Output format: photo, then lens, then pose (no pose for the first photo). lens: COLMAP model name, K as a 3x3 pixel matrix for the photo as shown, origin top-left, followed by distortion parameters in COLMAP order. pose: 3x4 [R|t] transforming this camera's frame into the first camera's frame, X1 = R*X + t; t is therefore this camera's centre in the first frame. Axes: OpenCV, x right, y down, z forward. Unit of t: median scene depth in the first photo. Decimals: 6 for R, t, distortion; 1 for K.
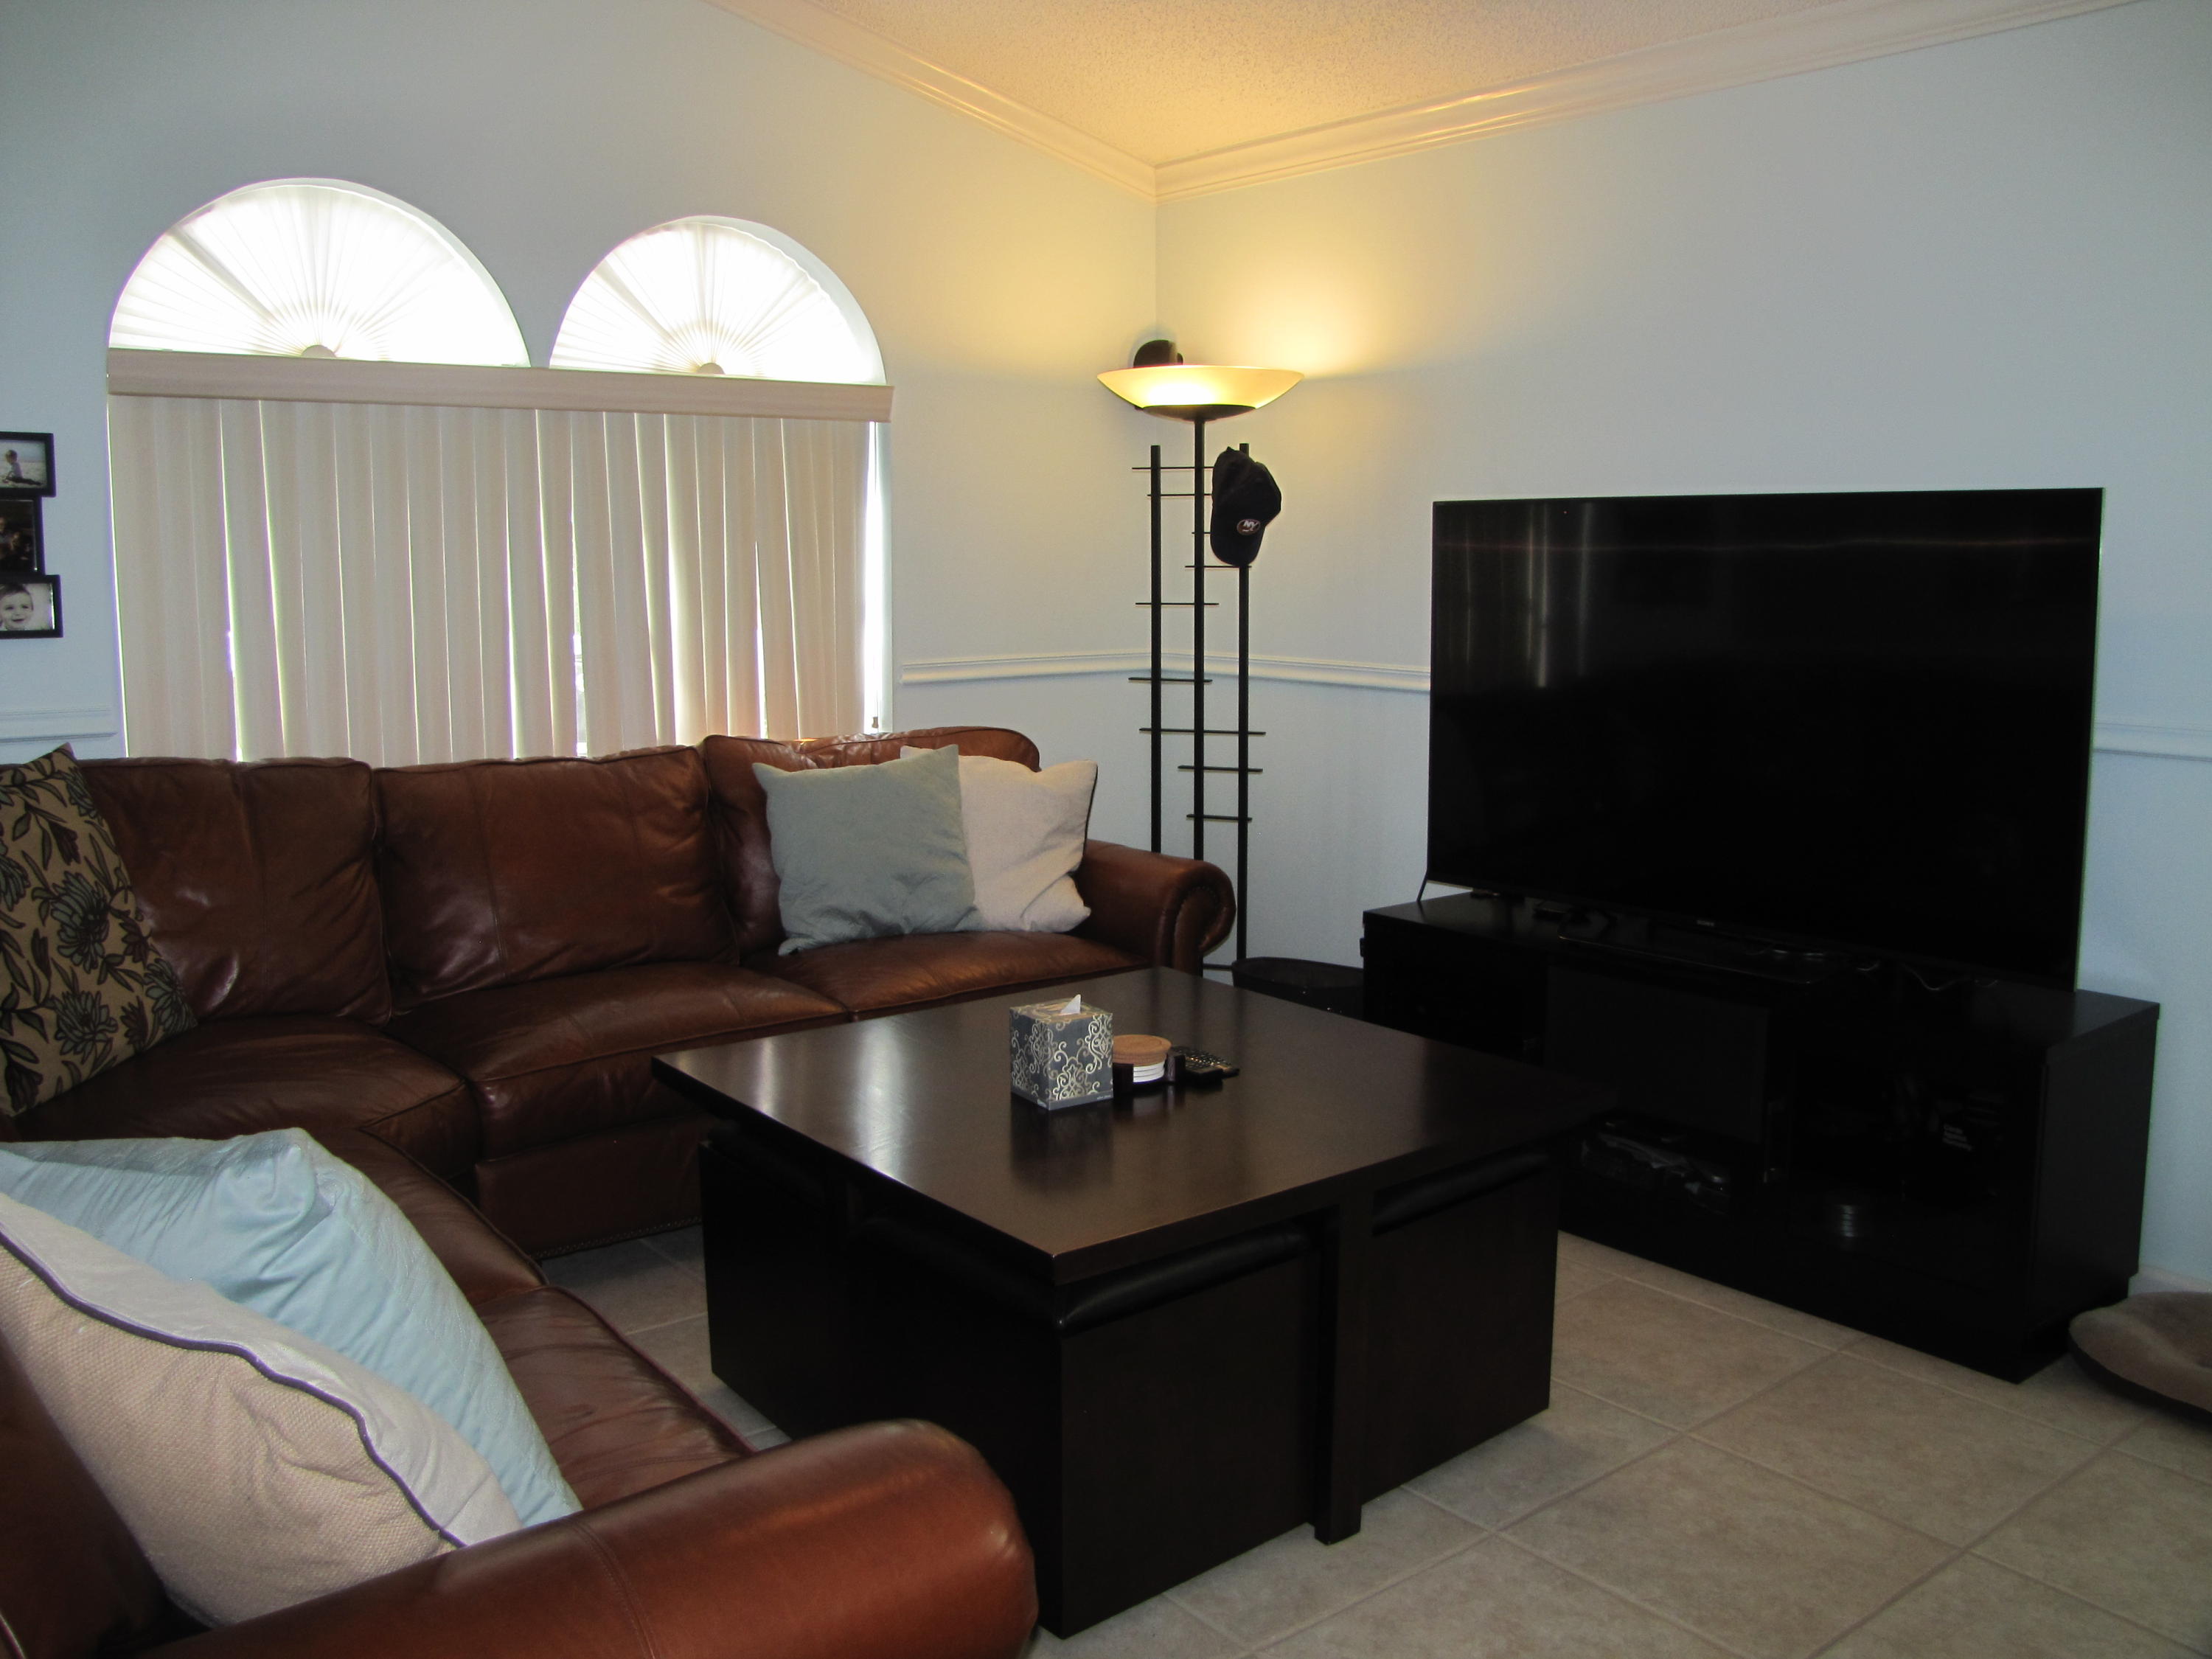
lens RADIAL K [[1854.0, 0, 1106.0], [0, 1854.0, 819.8], [0, 0, 1]] dist [-0.115256, 0.050101]
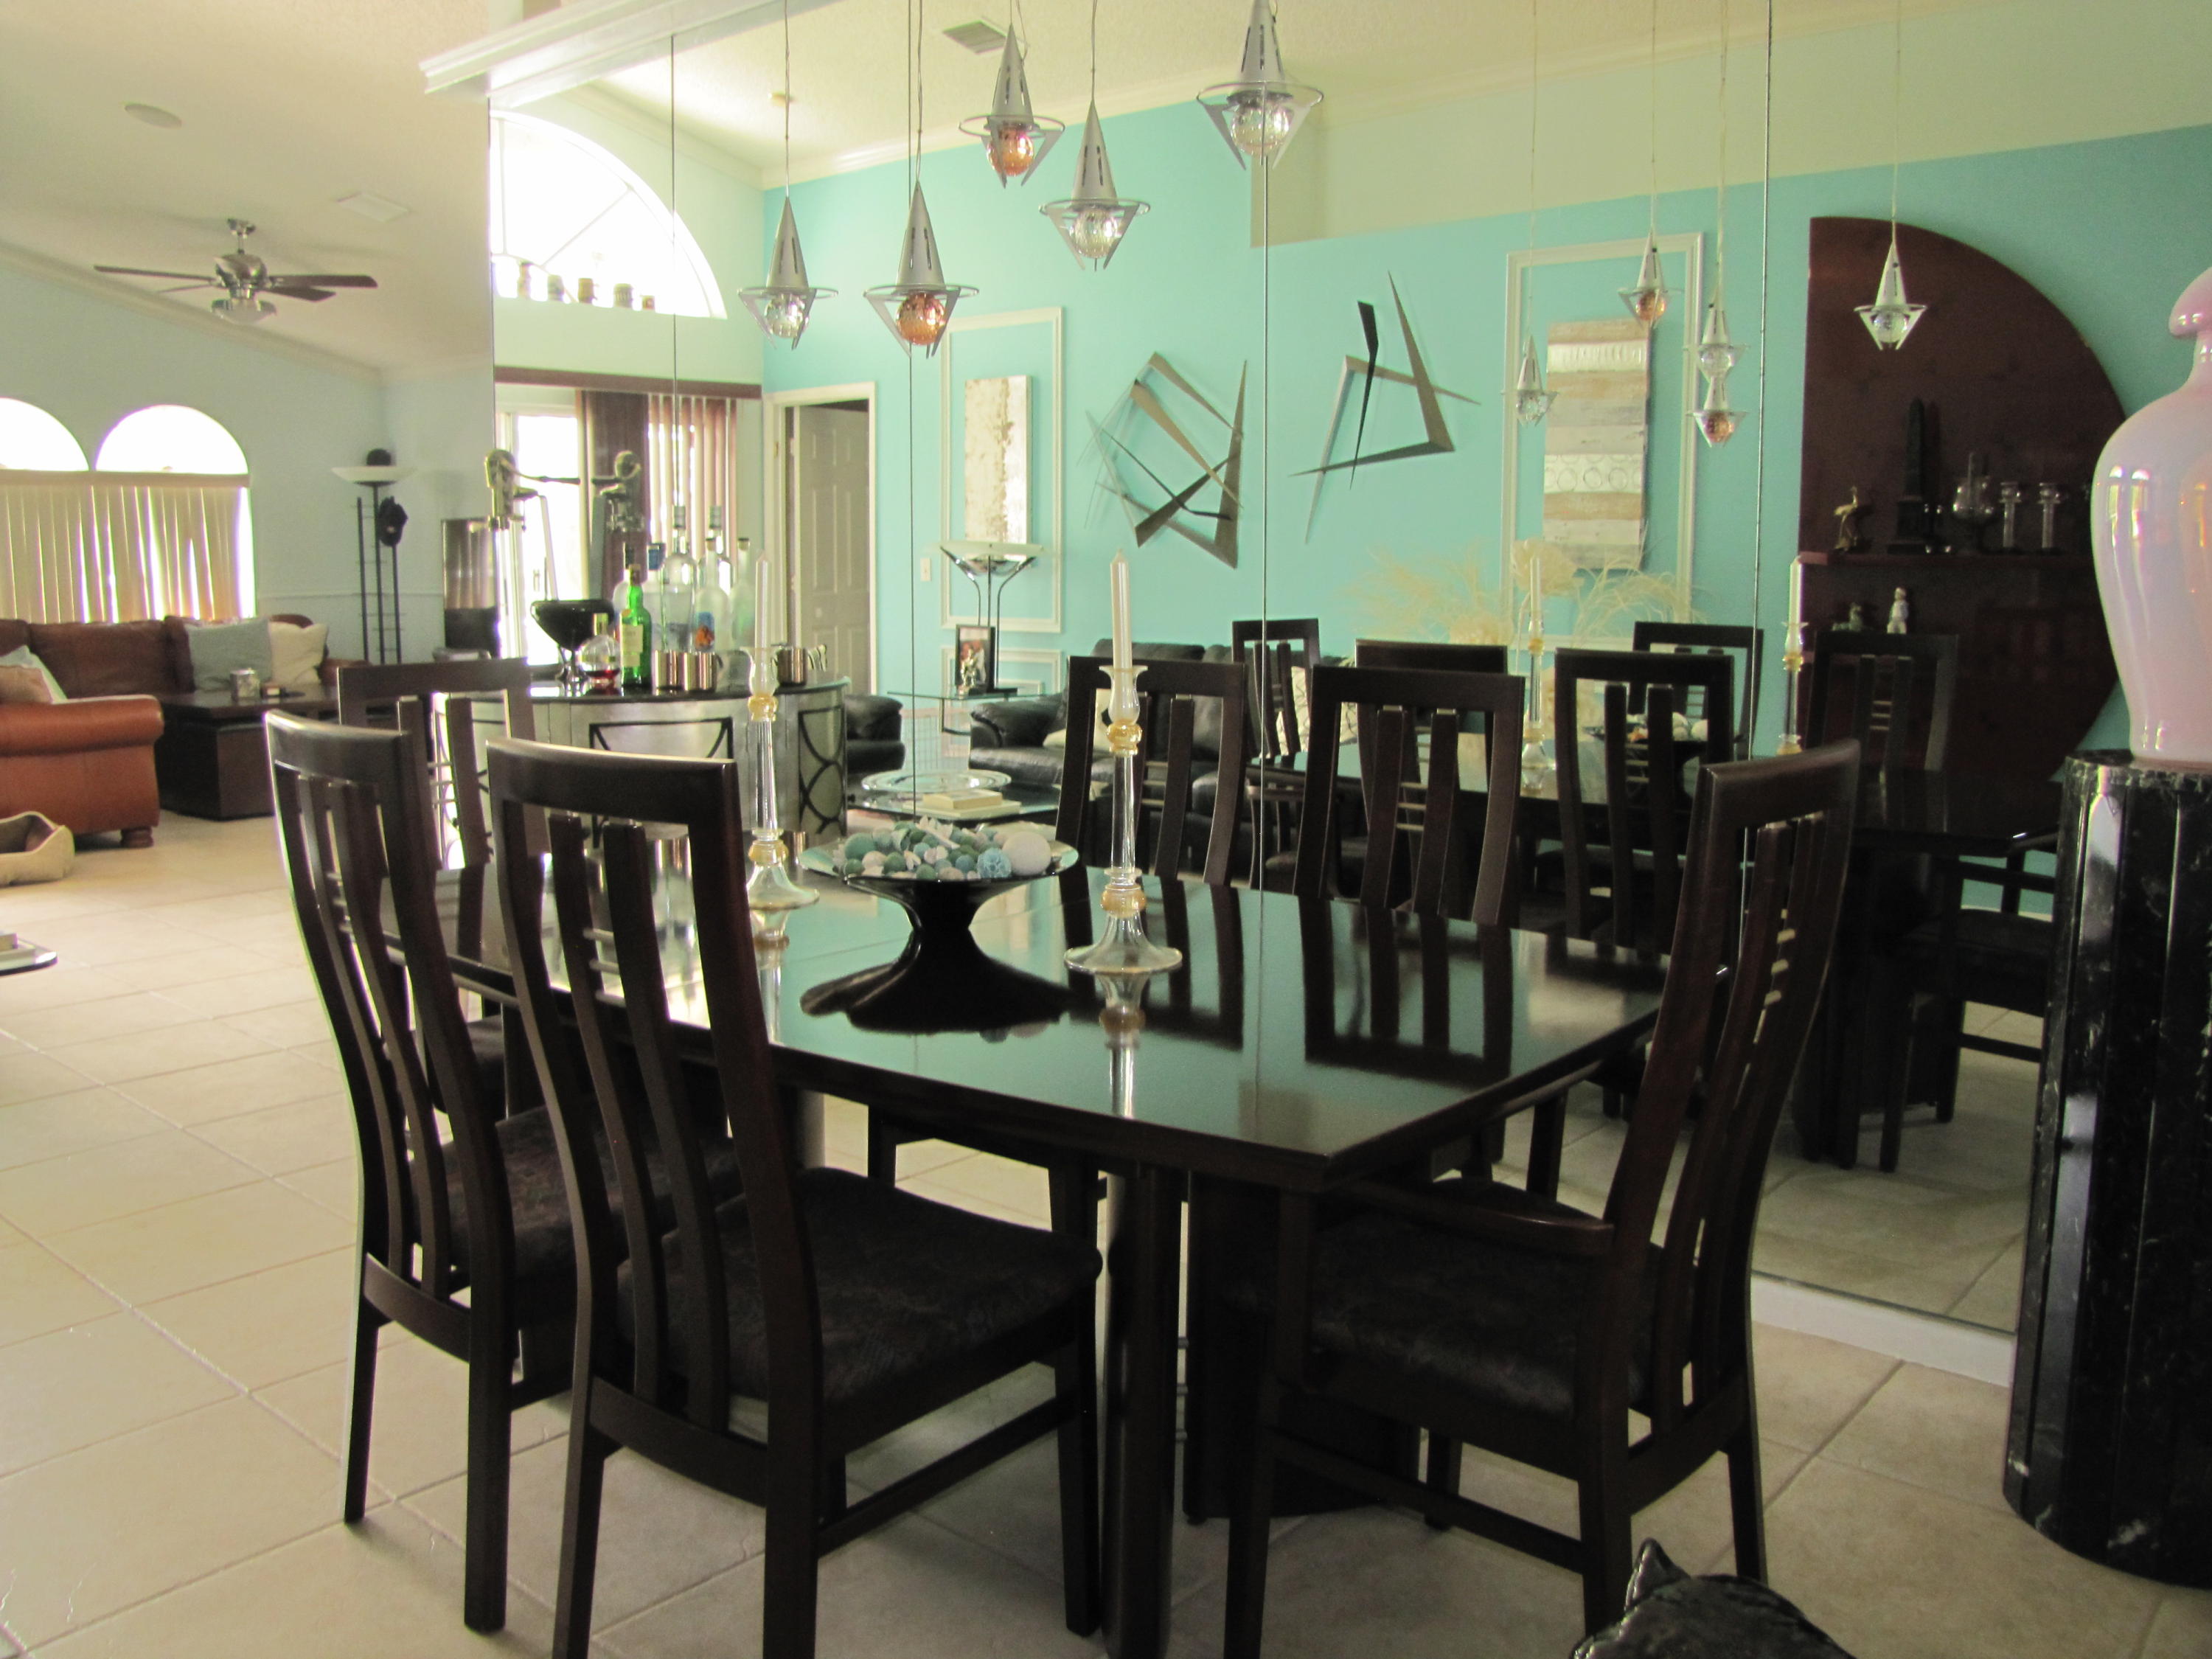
lens RADIAL K [[1854.0, 0, 1109.2], [0, 1854.0, 839.2], [0, 0, 1]] dist [-0.115256, 0.050101]
pose [[0.988128, -0.021290, 0.152150, 0.639911], [0.018771, 0.999662, 0.017974, 0.227472], [-0.152482, -0.014905, 0.988194, -1.545754]]
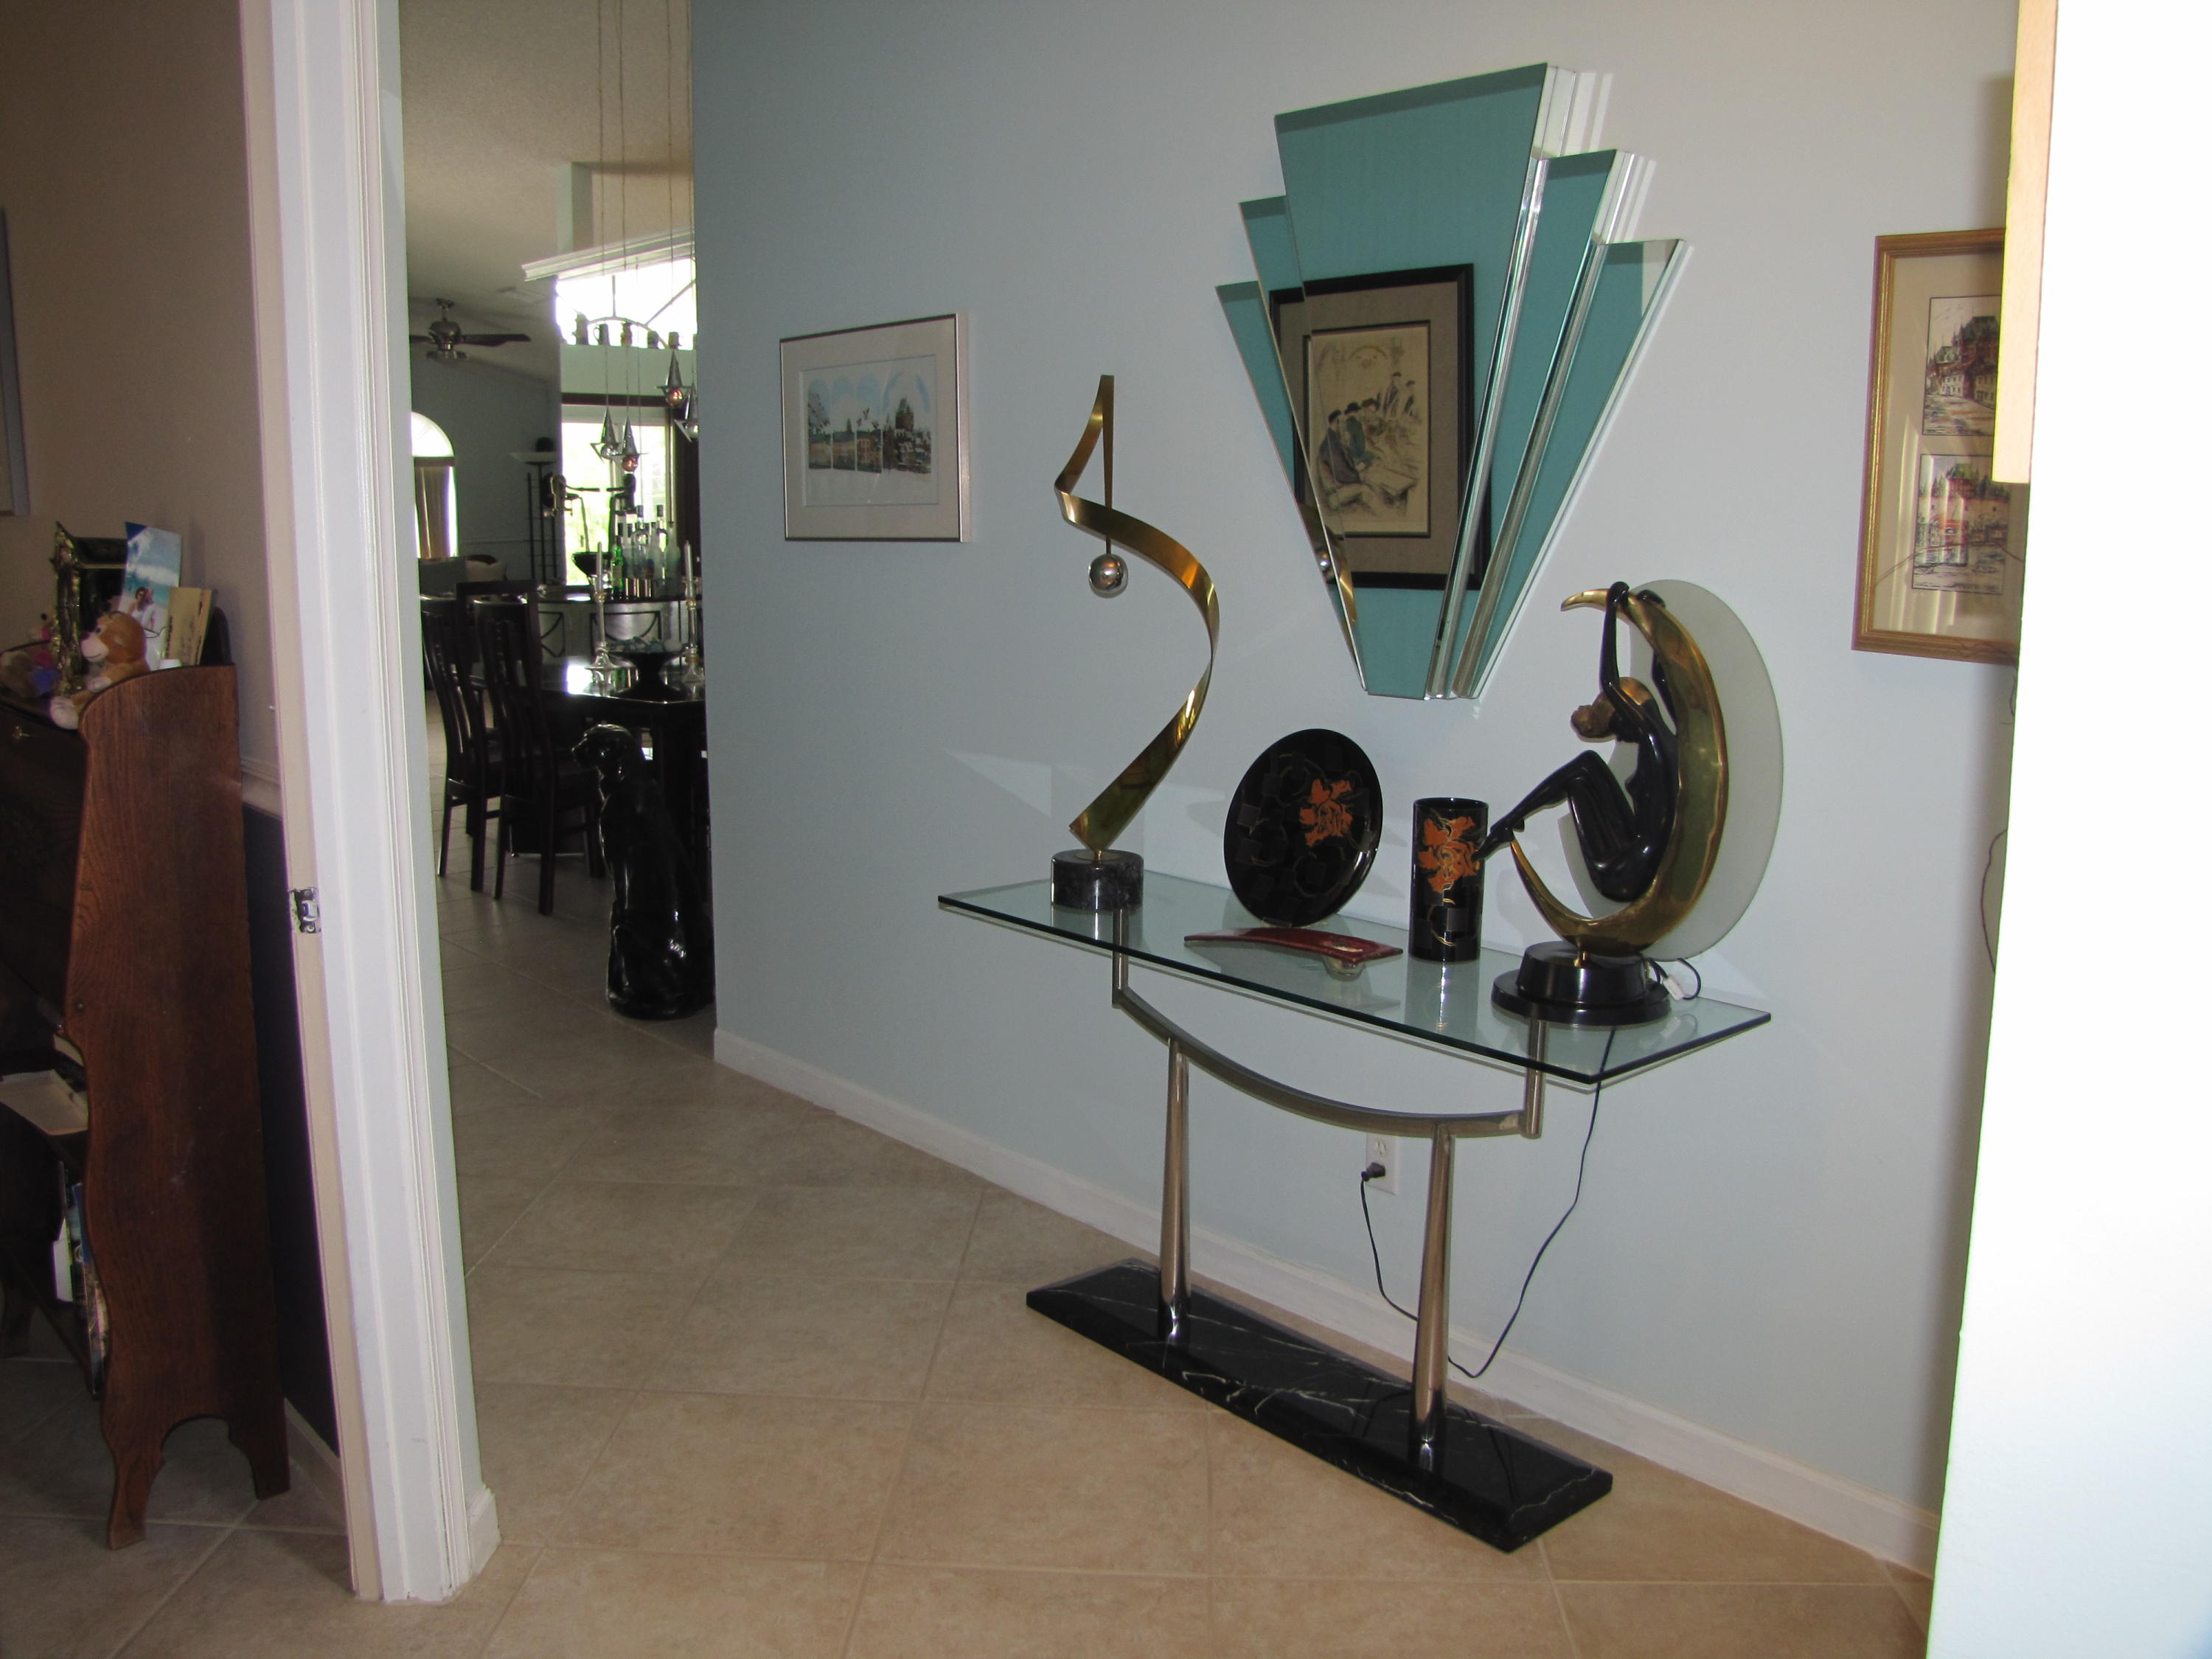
lens RADIAL K [[1854.0, 0, 1111.3], [0, 1854.0, 824.9], [0, 0, 1]] dist [-0.115256, 0.050101]
pose [[0.999159, -0.003228, 0.040875, 0.996172], [0.001558, 0.999165, 0.040817, 0.326826], [-0.040972, -0.040719, 0.998330, -2.550538]]
